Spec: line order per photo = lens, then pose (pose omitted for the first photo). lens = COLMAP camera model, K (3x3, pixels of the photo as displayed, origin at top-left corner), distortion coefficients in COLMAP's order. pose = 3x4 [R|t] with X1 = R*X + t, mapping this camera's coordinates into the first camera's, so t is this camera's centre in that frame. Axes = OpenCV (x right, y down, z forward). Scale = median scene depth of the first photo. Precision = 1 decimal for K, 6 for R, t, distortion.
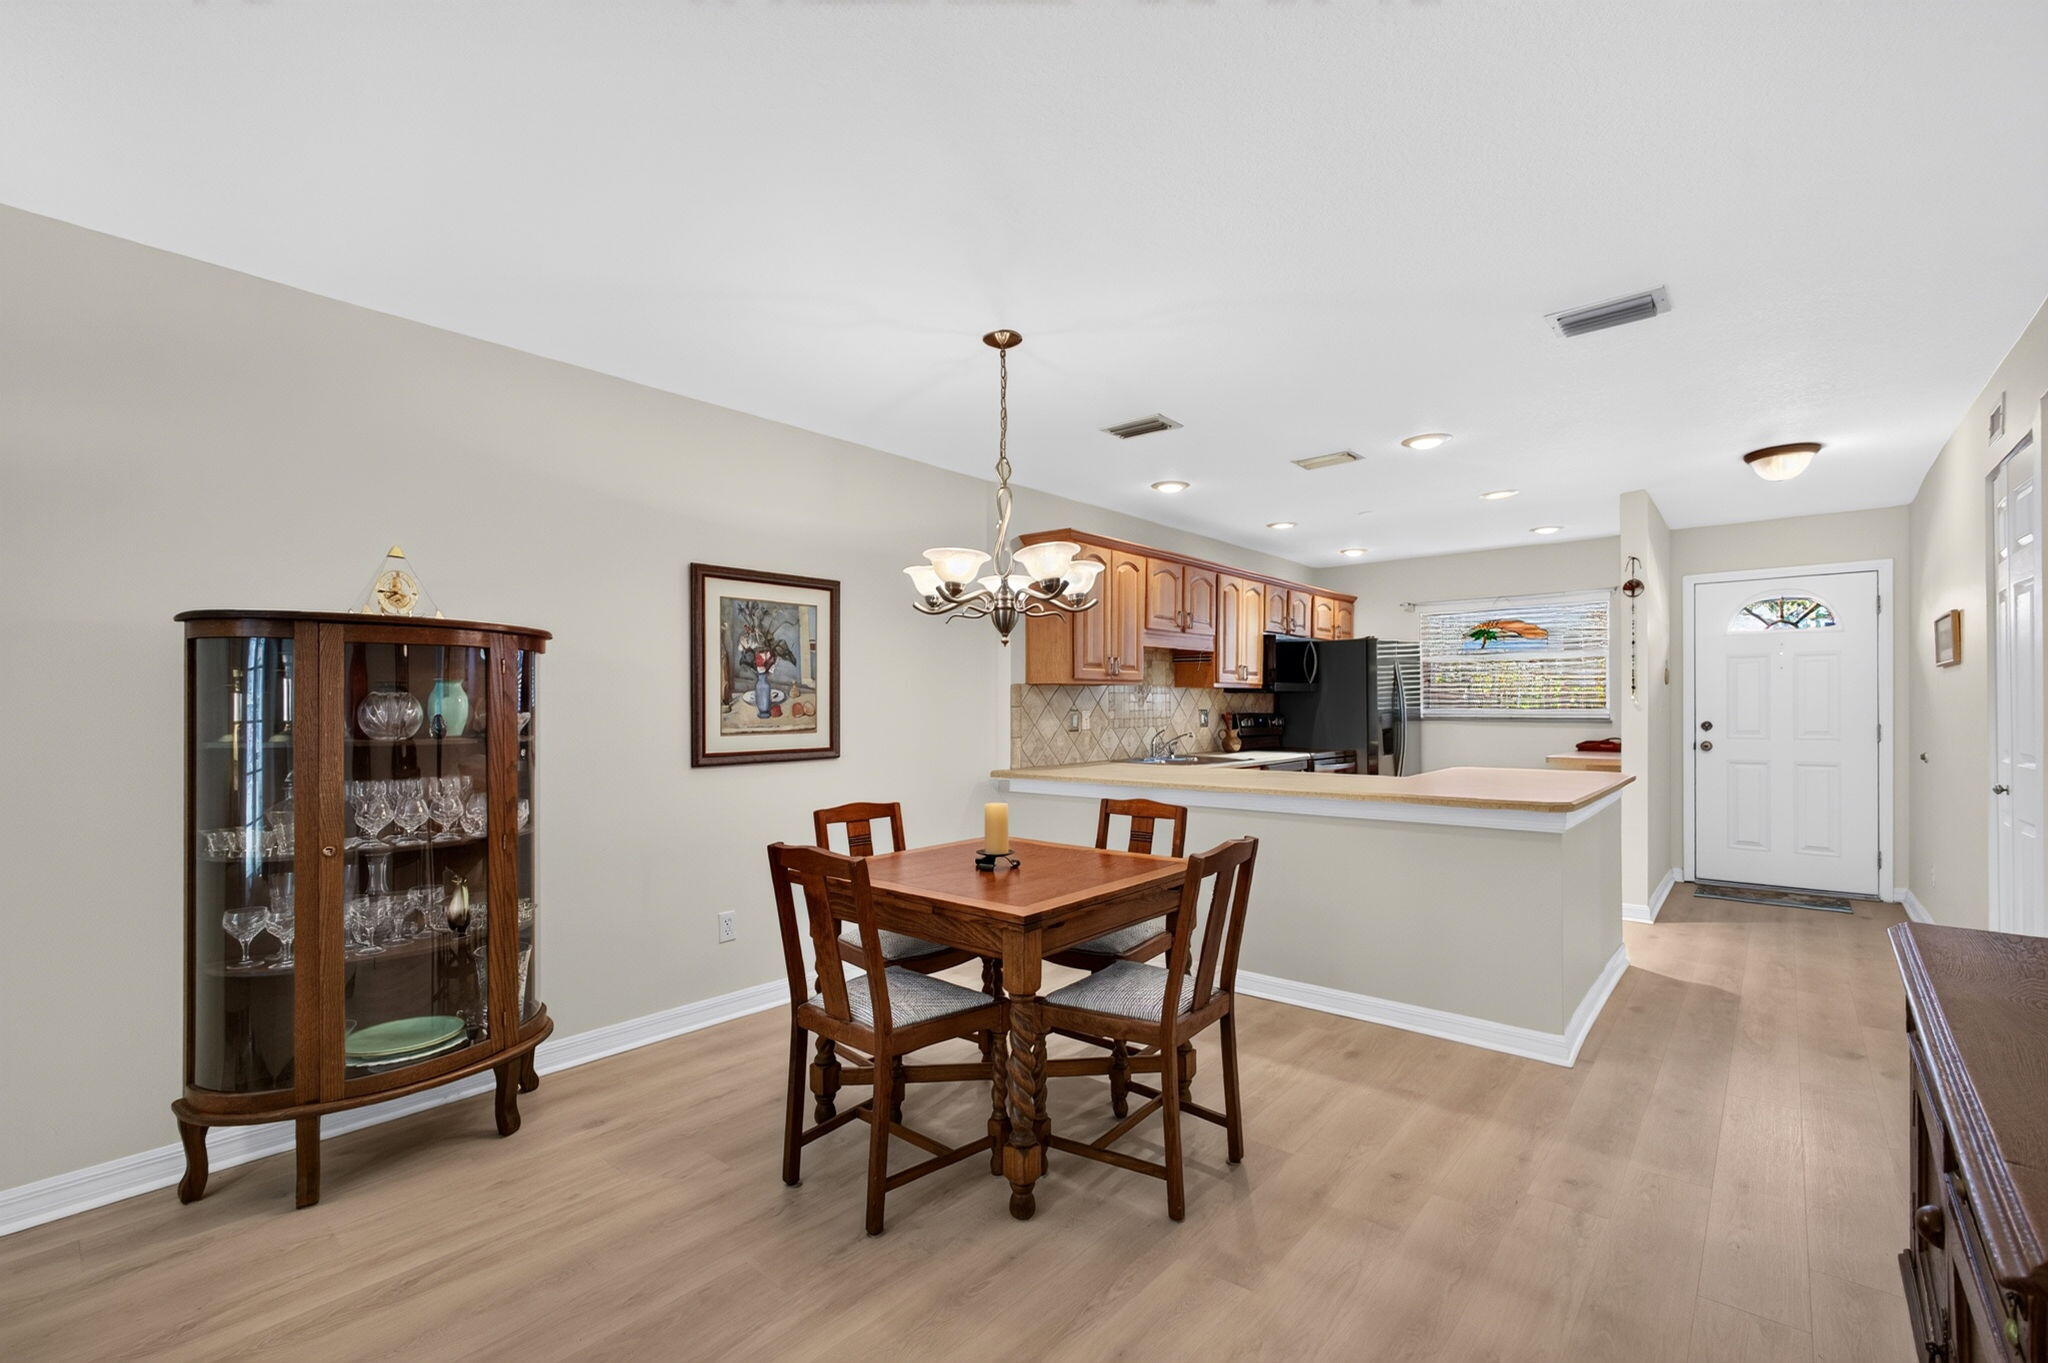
lens RADIAL K [[886.9, 0, 1033.9], [0, 886.9, 690.6], [0, 0, 1]] dist [0.002279, 0.002593]
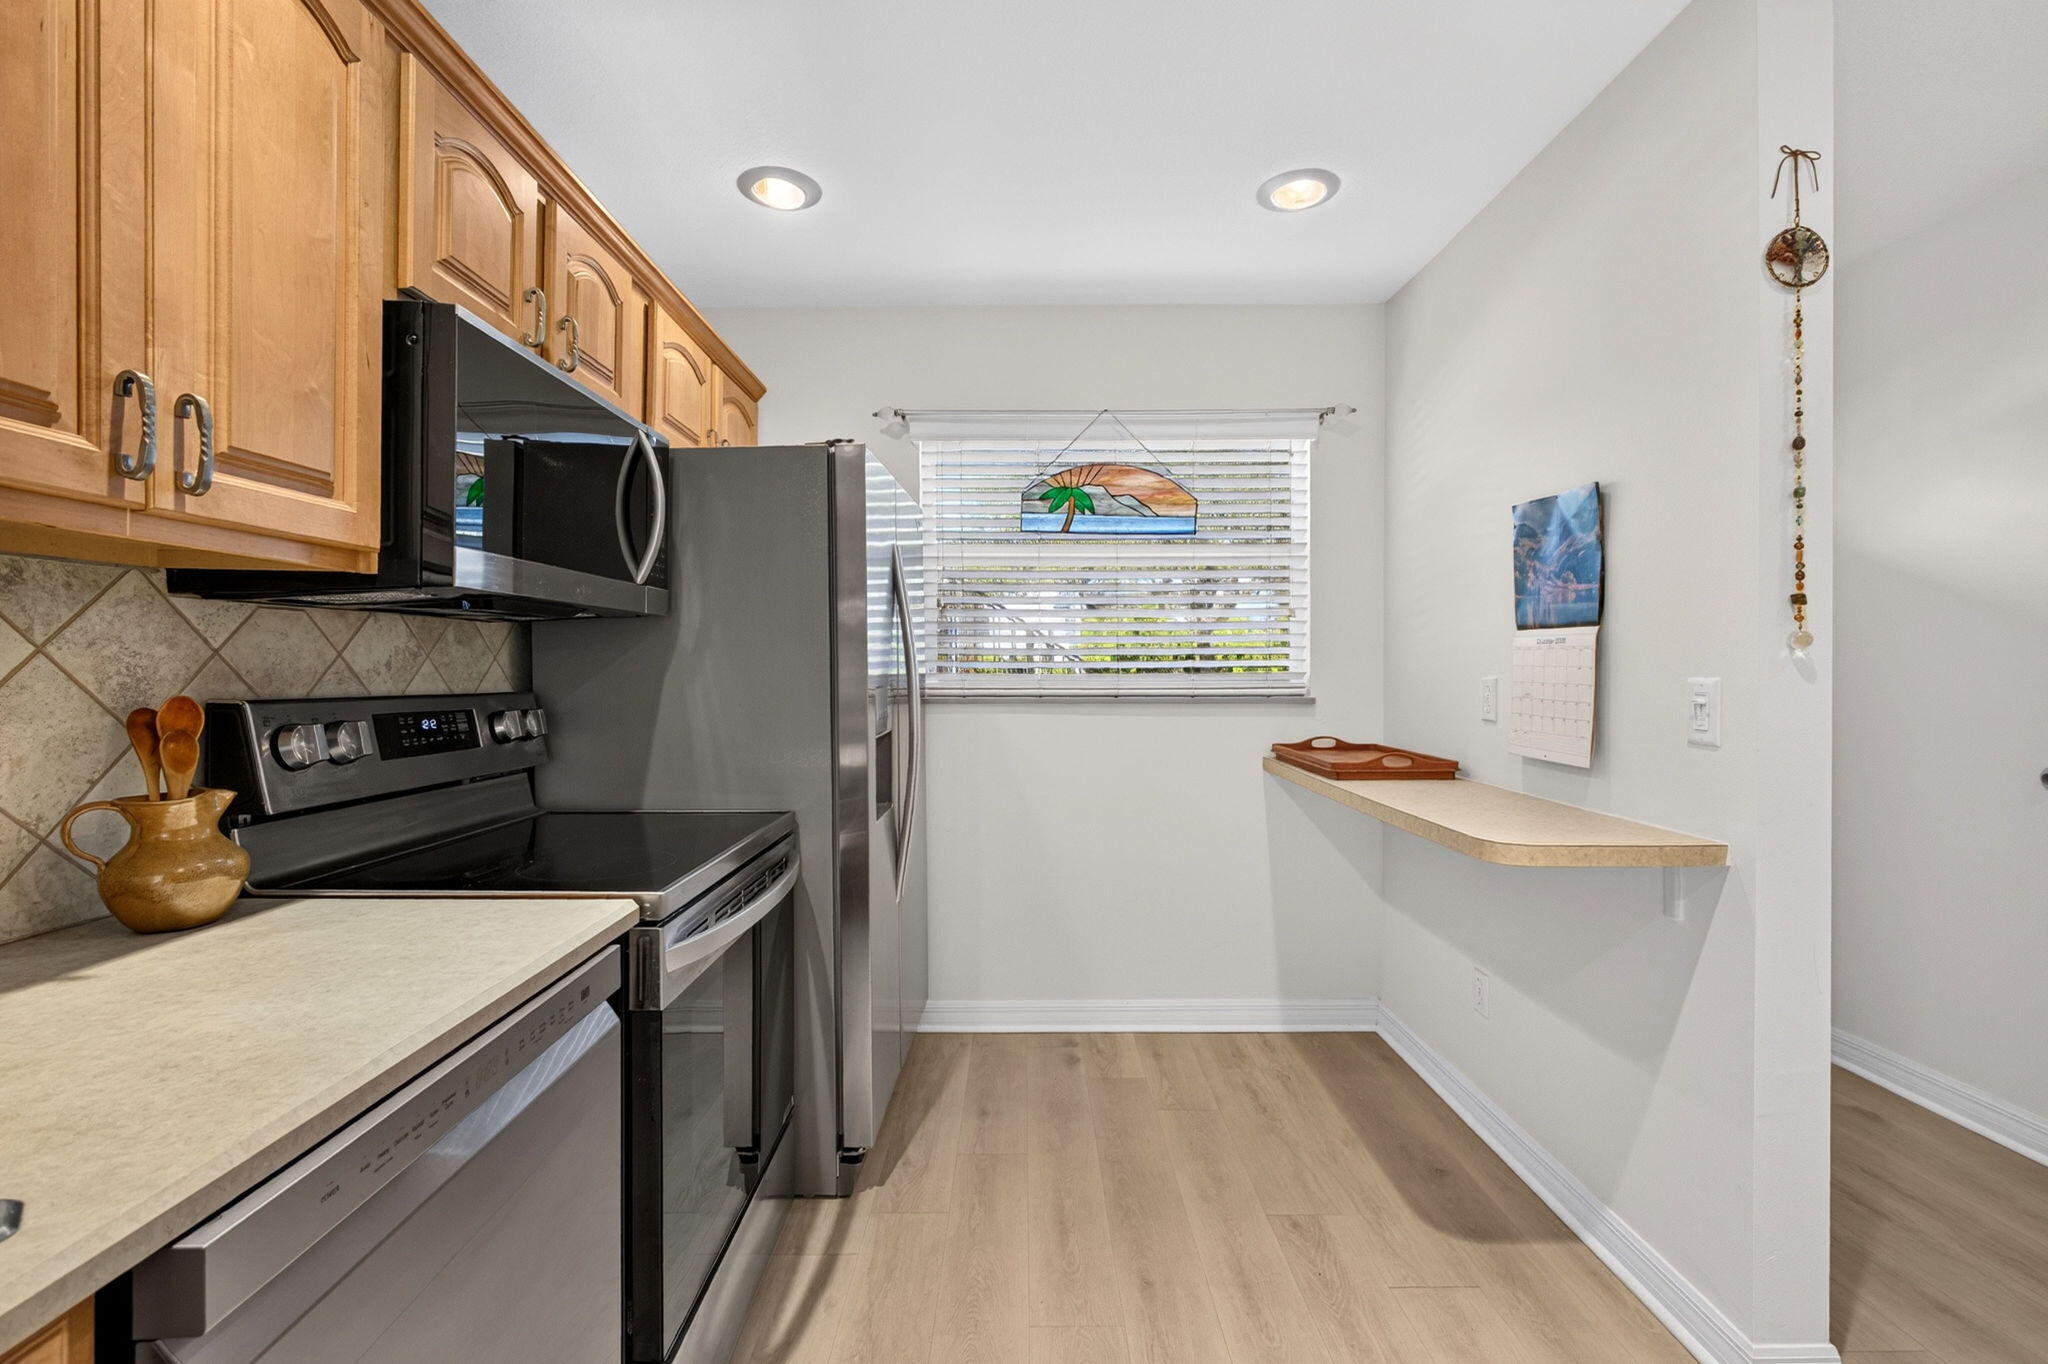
lens RADIAL K [[886.9, 0, 1025.1], [0, 886.9, 671.3], [0, 0, 1]] dist [0.002279, 0.002593]
pose [[0.758201, -0.001118, 0.652020, 0.287725], [-0.010200, 0.999856, 0.013576, 0.018237], [-0.651941, -0.016944, 0.758081, 0.922017]]
